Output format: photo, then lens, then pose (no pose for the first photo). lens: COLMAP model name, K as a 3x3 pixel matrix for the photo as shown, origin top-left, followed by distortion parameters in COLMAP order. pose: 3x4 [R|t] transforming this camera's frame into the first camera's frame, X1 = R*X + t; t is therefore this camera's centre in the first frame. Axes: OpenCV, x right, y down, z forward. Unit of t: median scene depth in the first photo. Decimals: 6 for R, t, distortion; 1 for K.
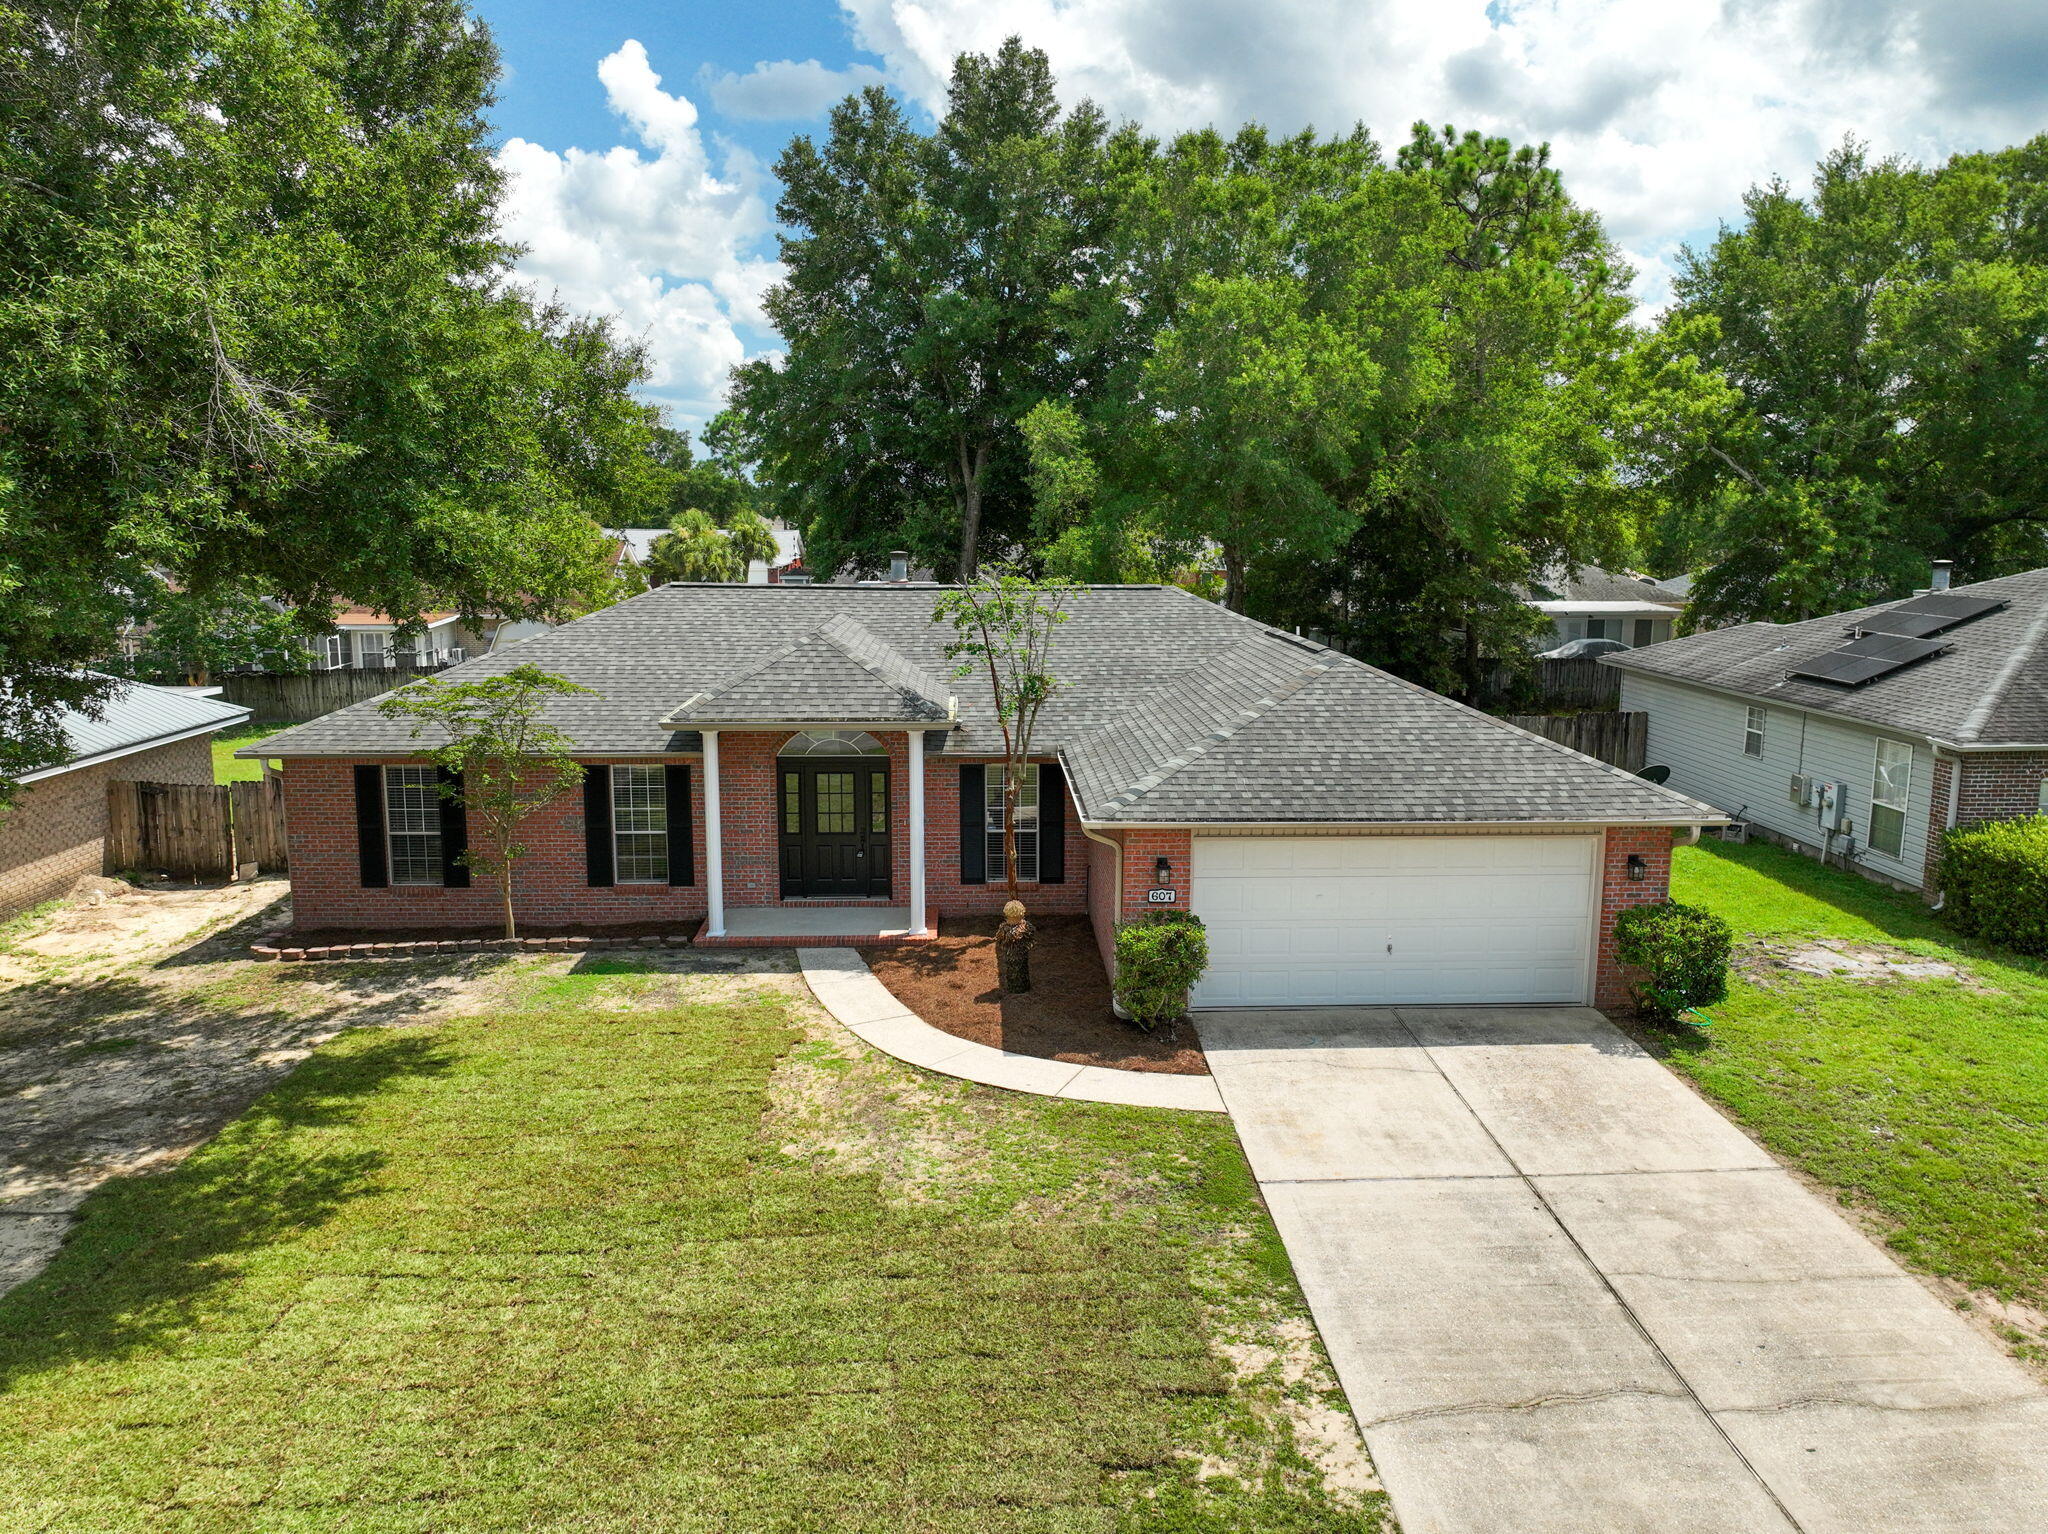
lens RADIAL K [[1626.1, 0, 1025.4], [0, 1626.1, 850.1], [0, 0, 1]] dist [0.037559, -0.083035]
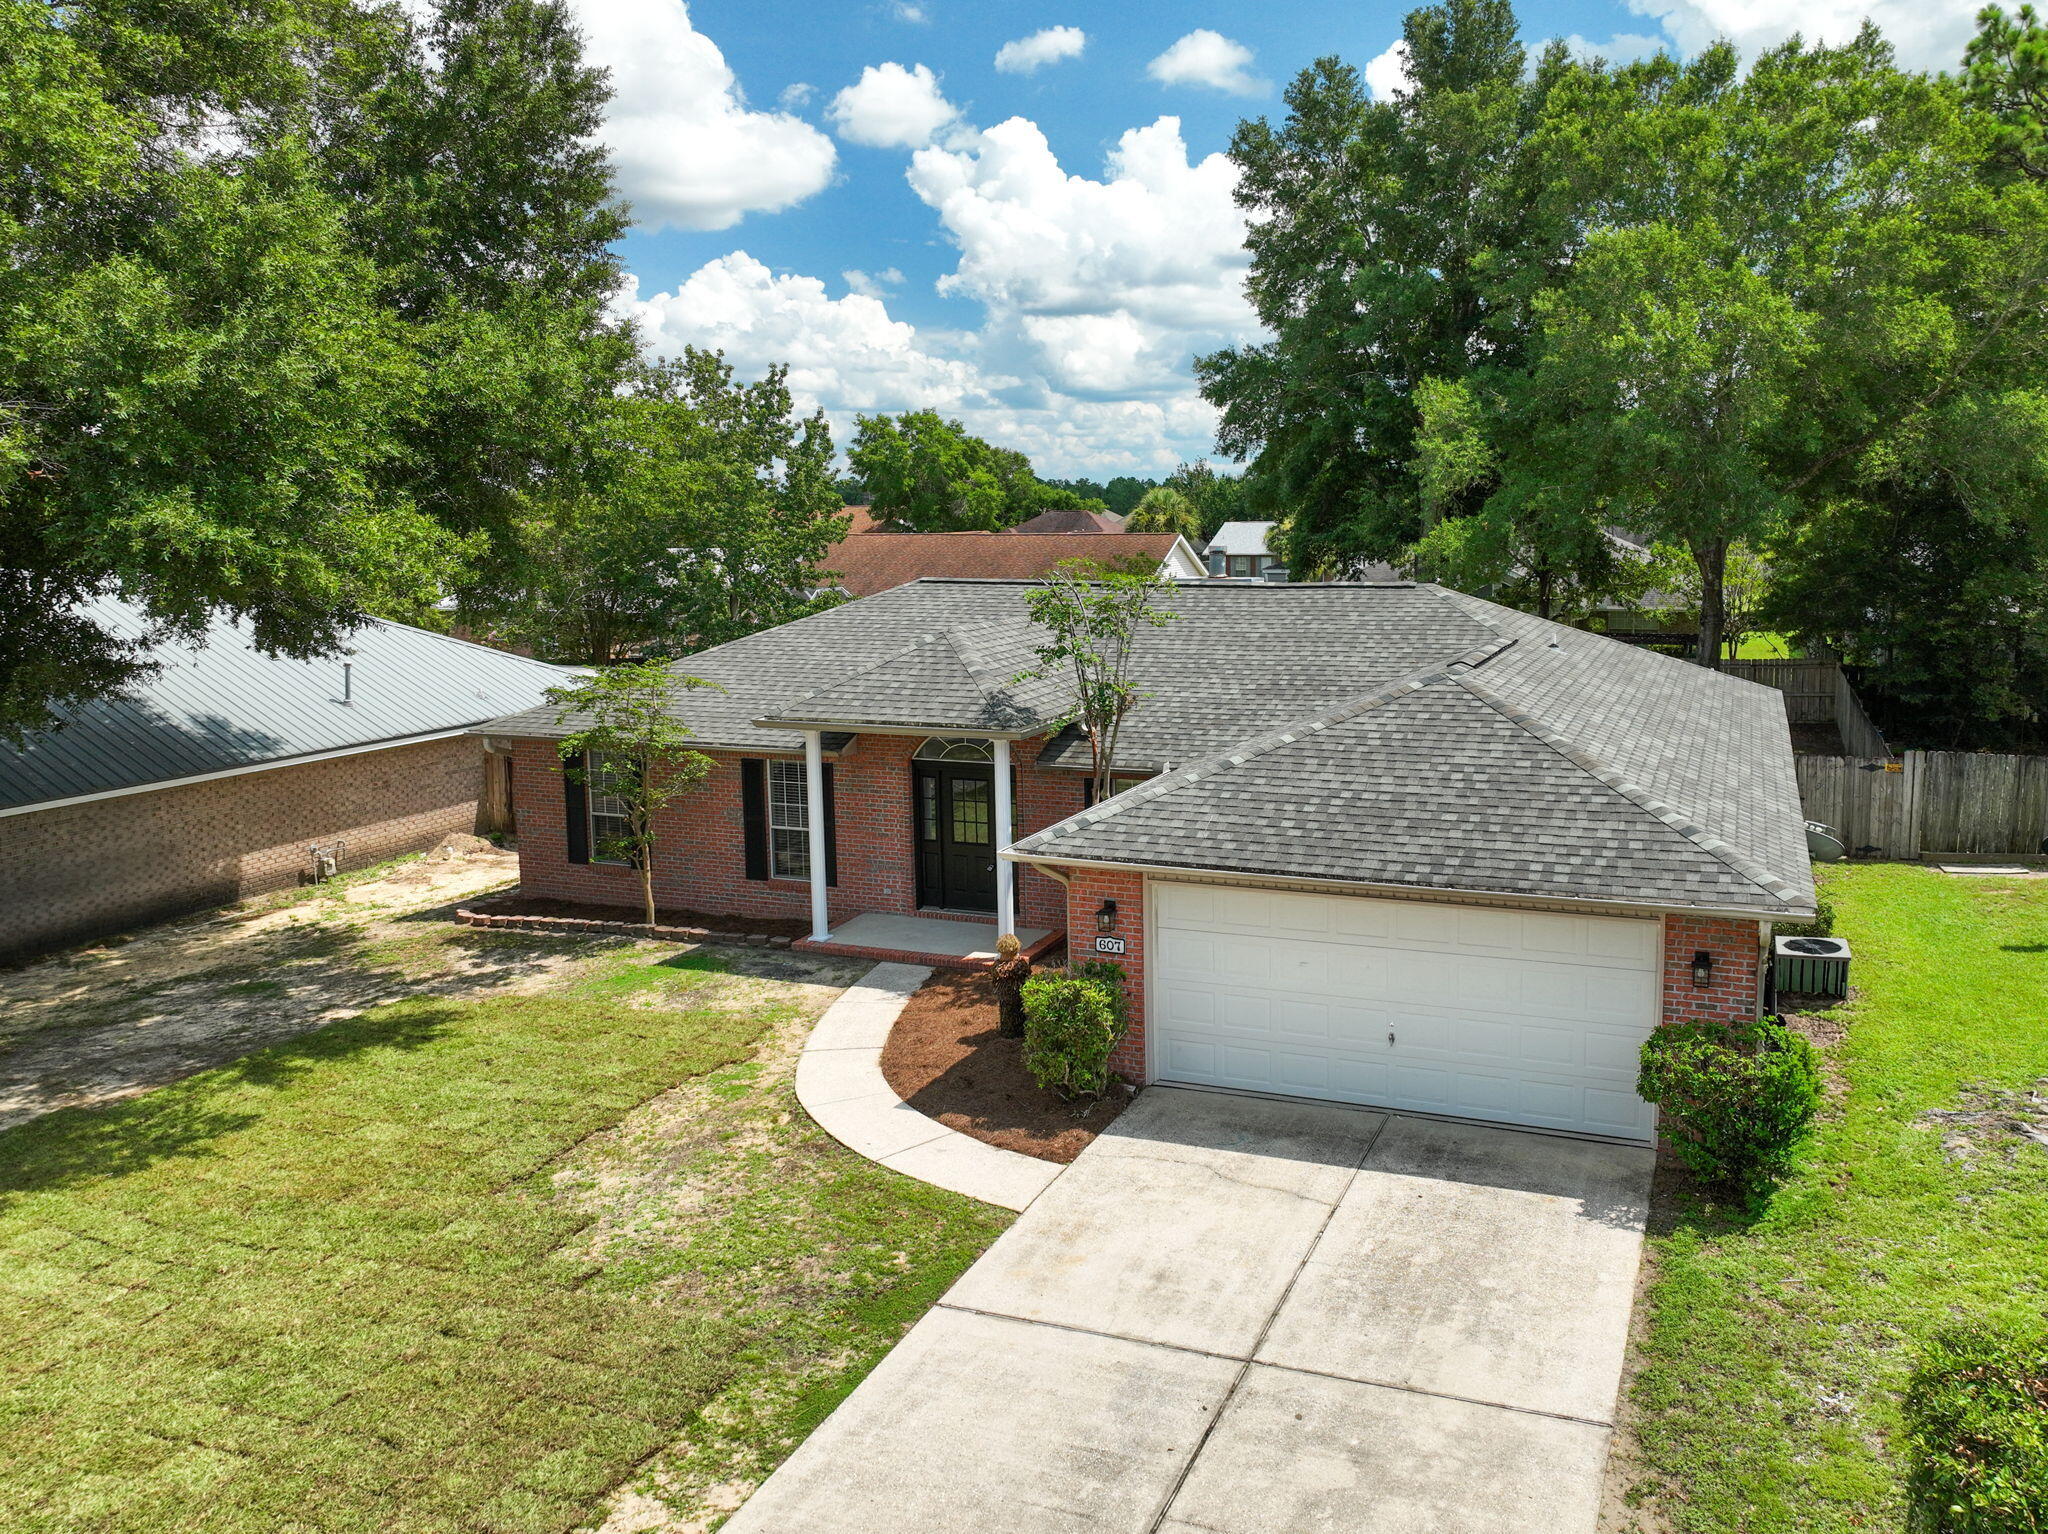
lens RADIAL K [[1652.8, 0, 1024.0], [0, 1652.8, 767.0], [0, 0, 1]] dist [-0.001101, 0.006000]
pose [[0.902566, 0.051283, -0.427486, 0.416853], [-0.070854, 0.997036, -0.029989, -0.036697], [0.424681, 0.057356, 0.903525, 0.191973]]
